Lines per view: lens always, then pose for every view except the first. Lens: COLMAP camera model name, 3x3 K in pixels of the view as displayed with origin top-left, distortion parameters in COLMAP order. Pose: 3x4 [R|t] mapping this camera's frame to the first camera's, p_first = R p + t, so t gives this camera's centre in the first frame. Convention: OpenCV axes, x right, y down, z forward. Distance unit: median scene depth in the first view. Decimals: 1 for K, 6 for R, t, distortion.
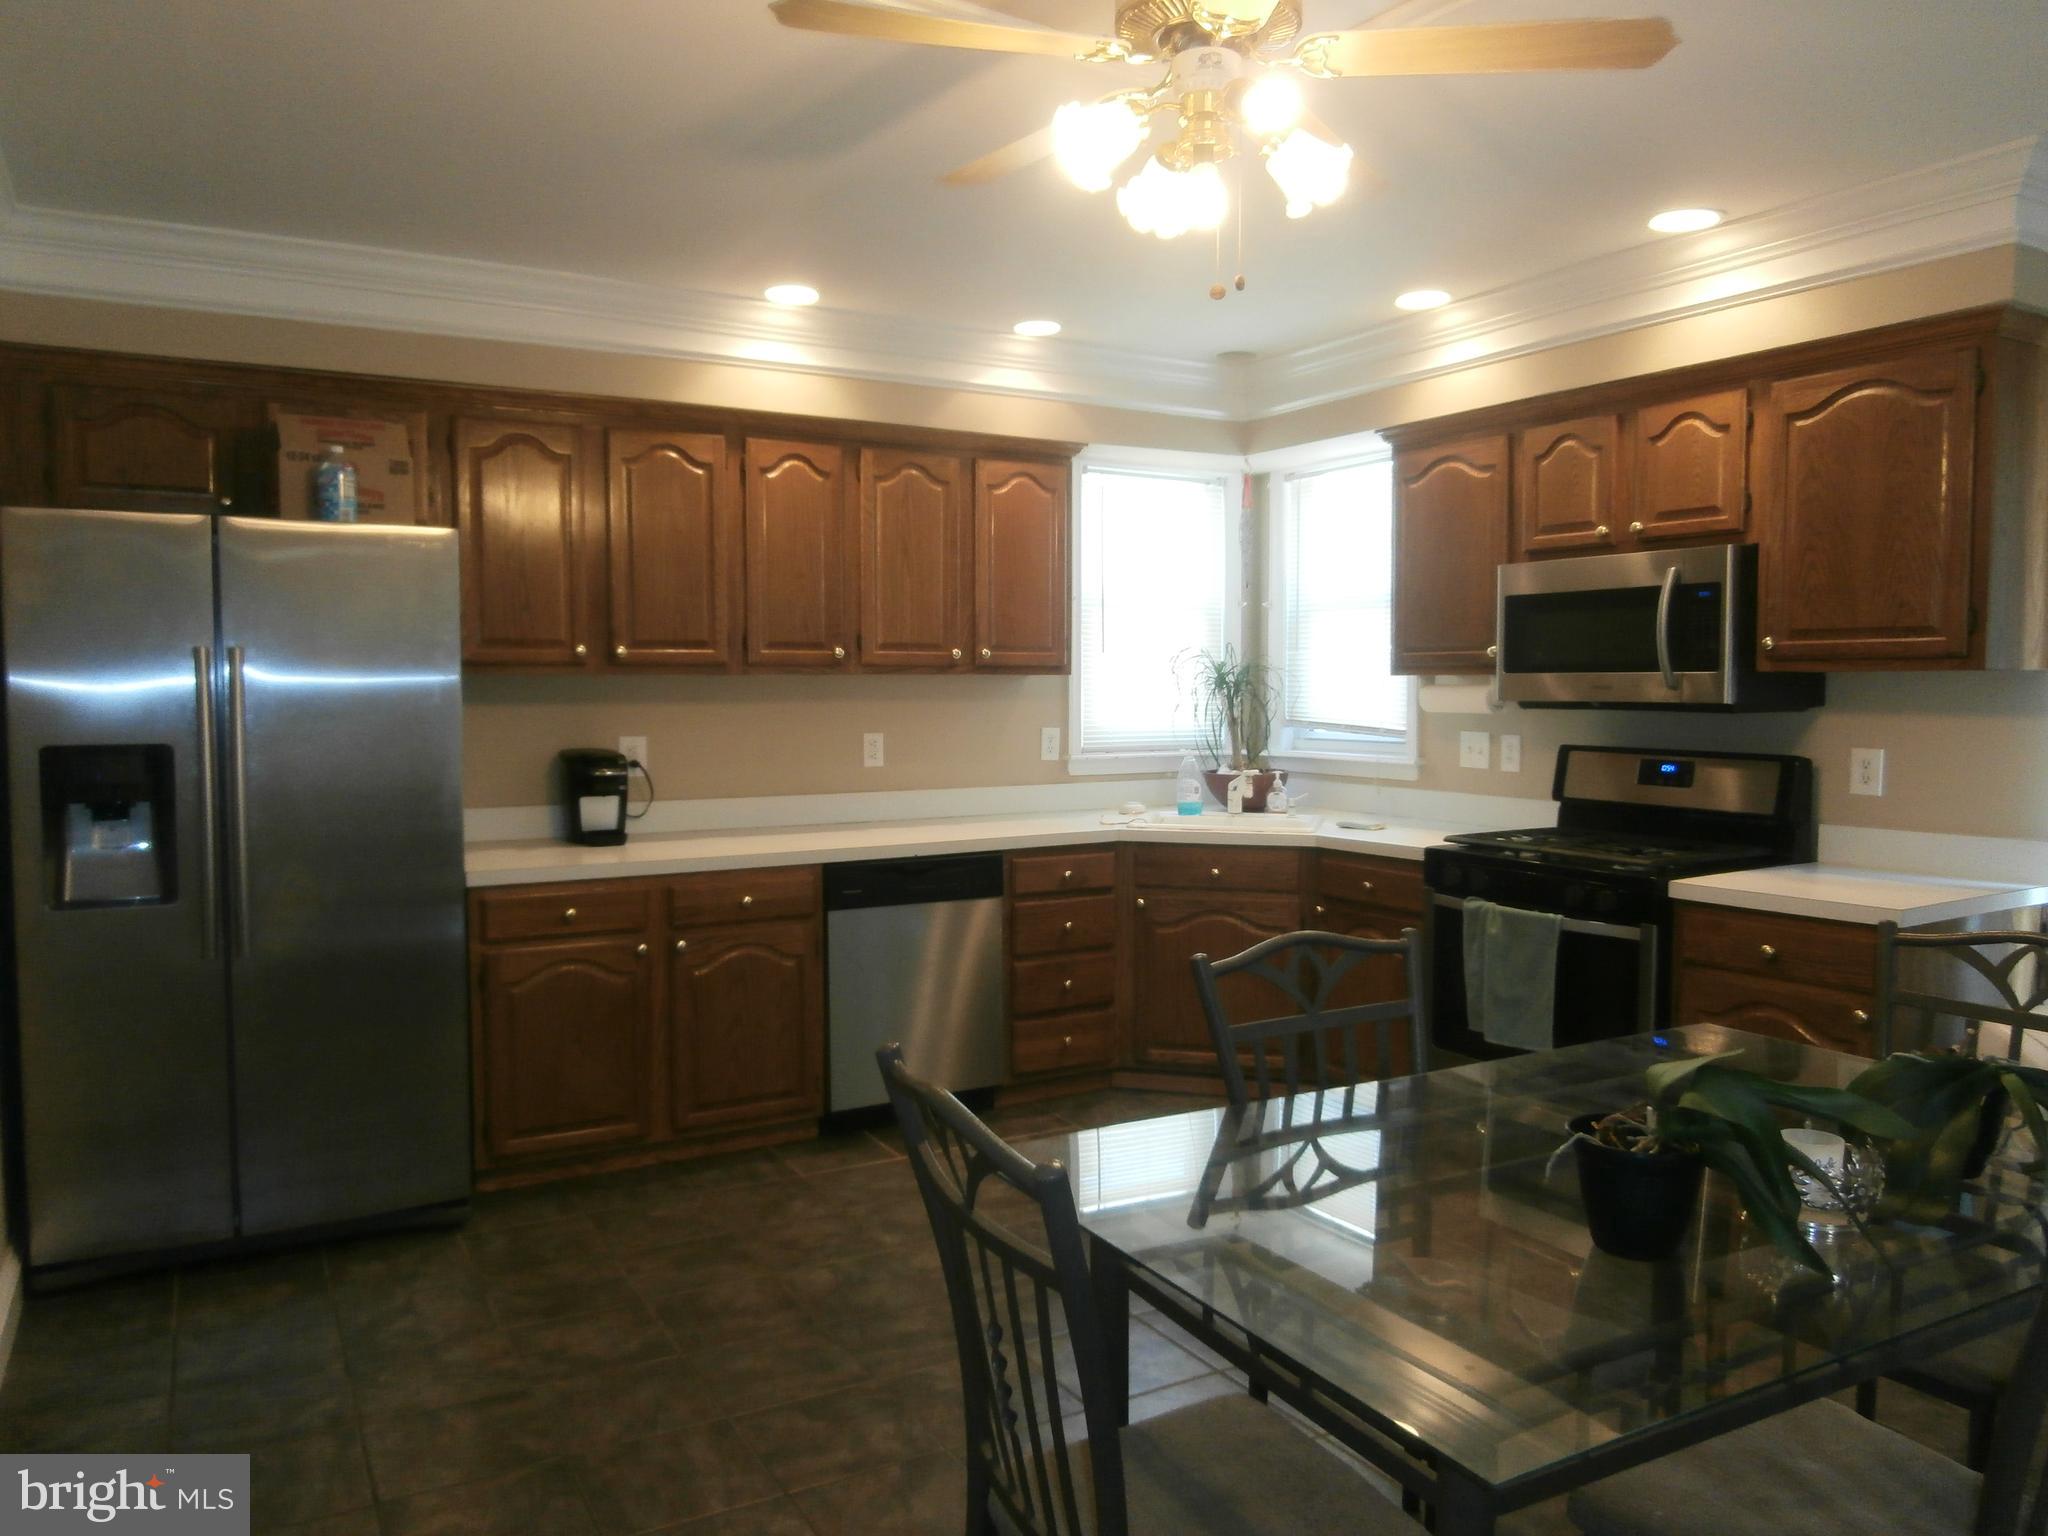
lens RADIAL K [[1455.9, 0, 1035.5], [0, 1455.9, 766.0], [0, 0, 1]] dist [-0.007295, -0.007189]
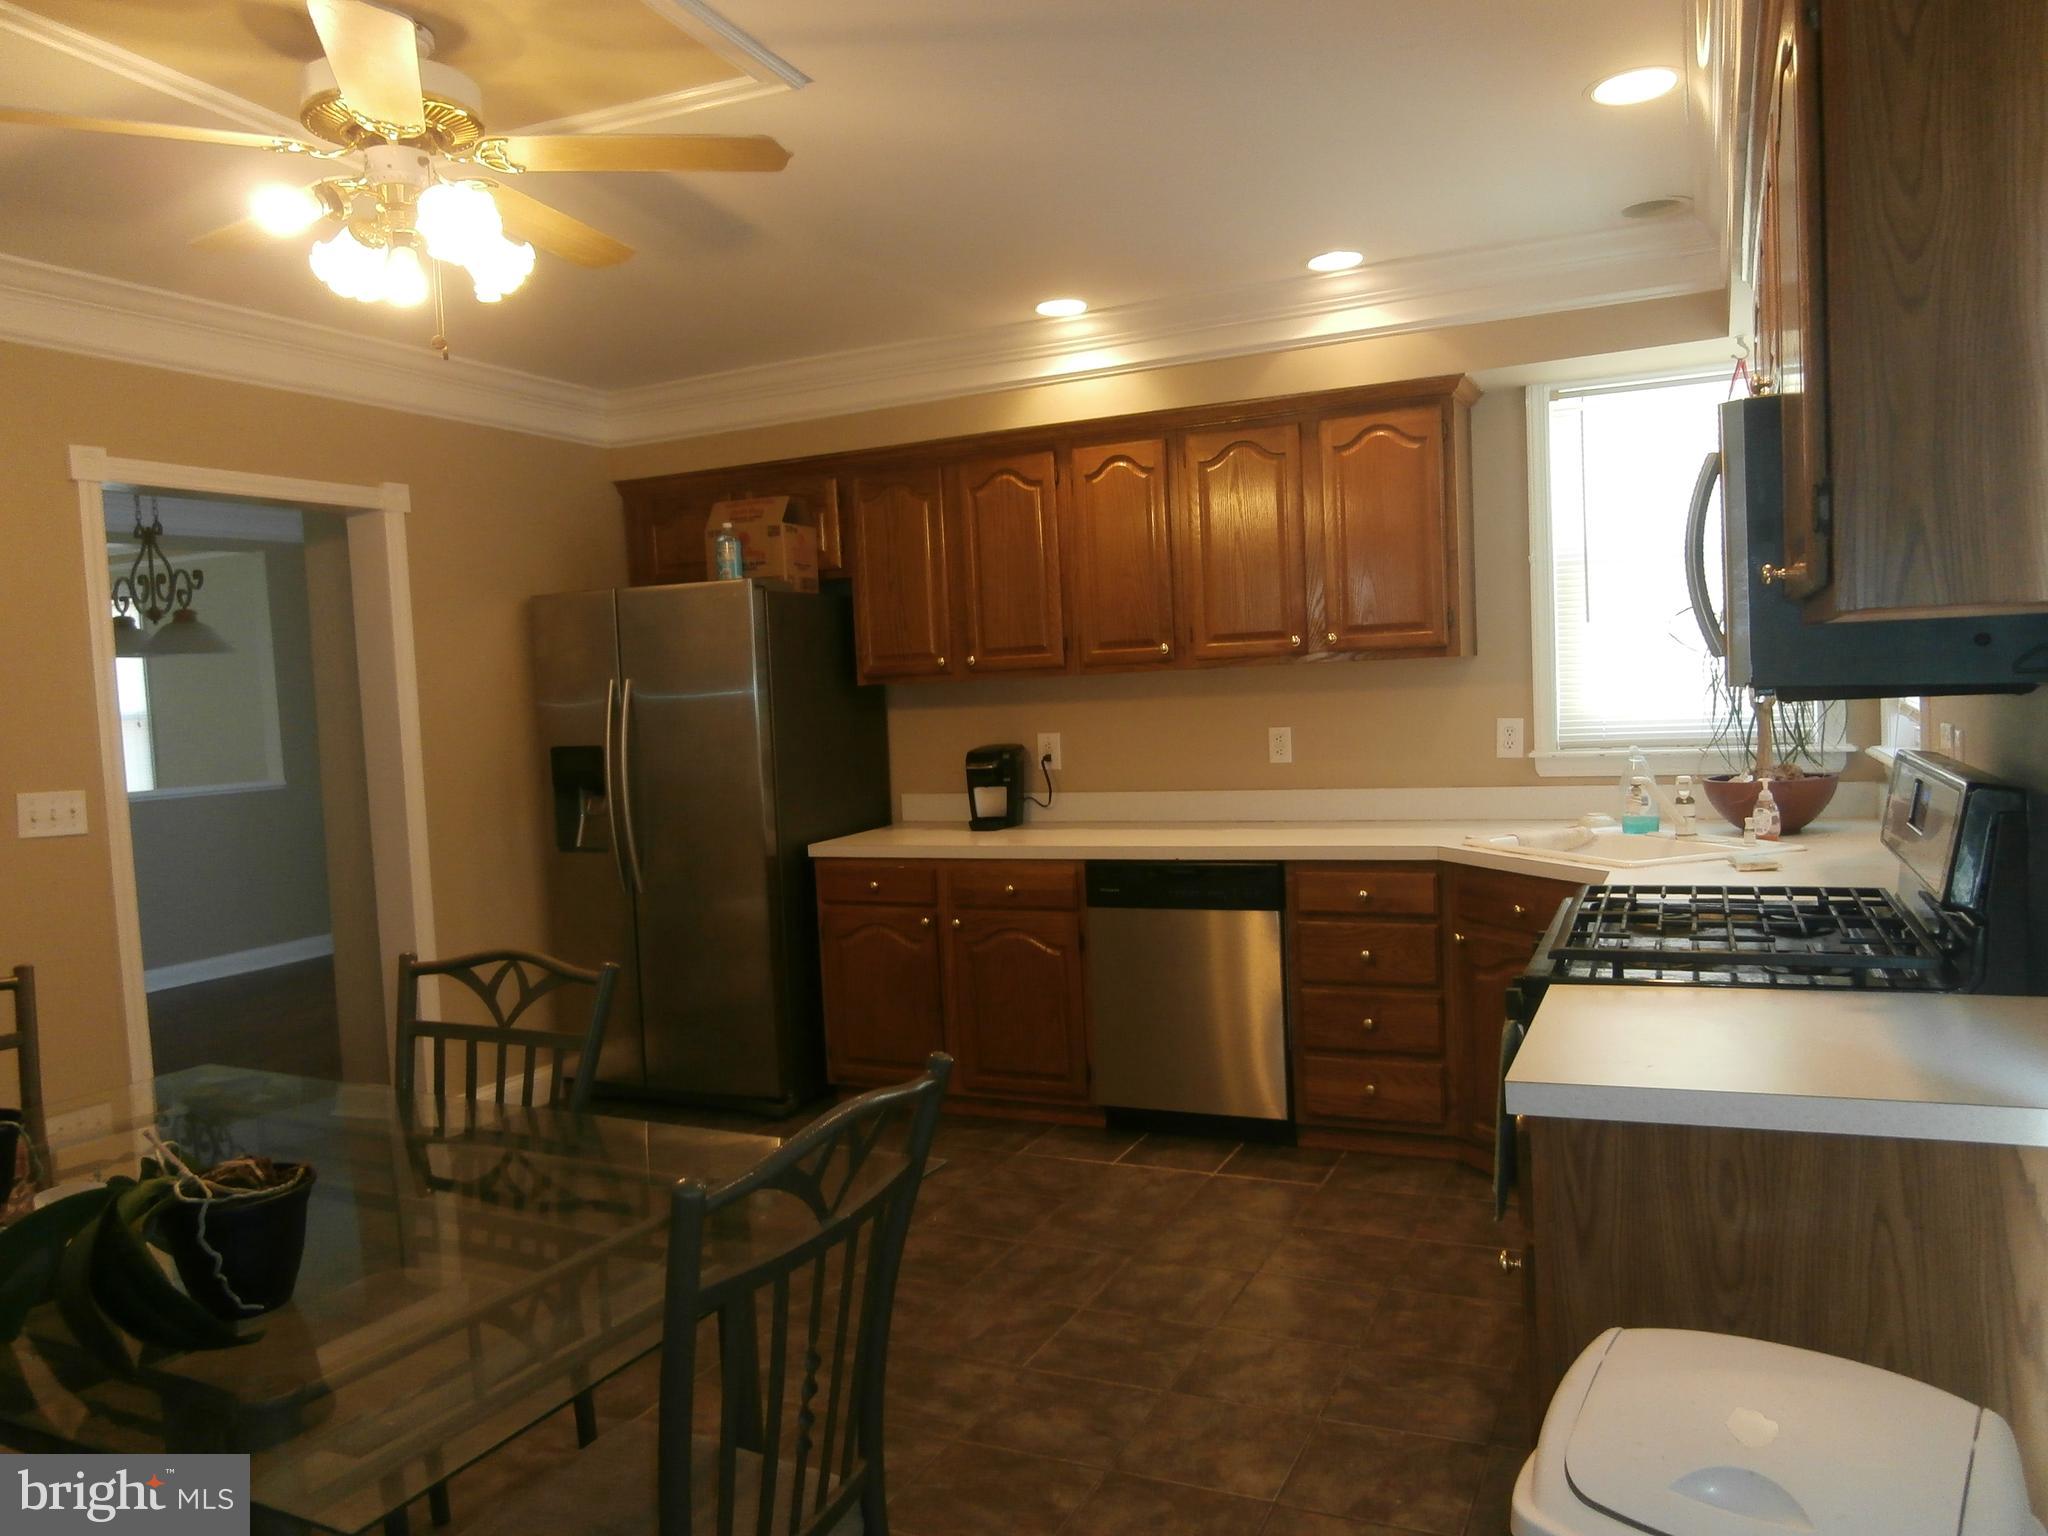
lens RADIAL K [[1455.9, 0, 1035.5], [0, 1455.9, 766.0], [0, 0, 1]] dist [-0.007295, -0.007189]
pose [[0.576001, 0.022197, -0.817148, 0.636133], [-0.000881, 0.999648, 0.026533, -0.024879], [0.817449, -0.014563, 0.575817, 0.365531]]
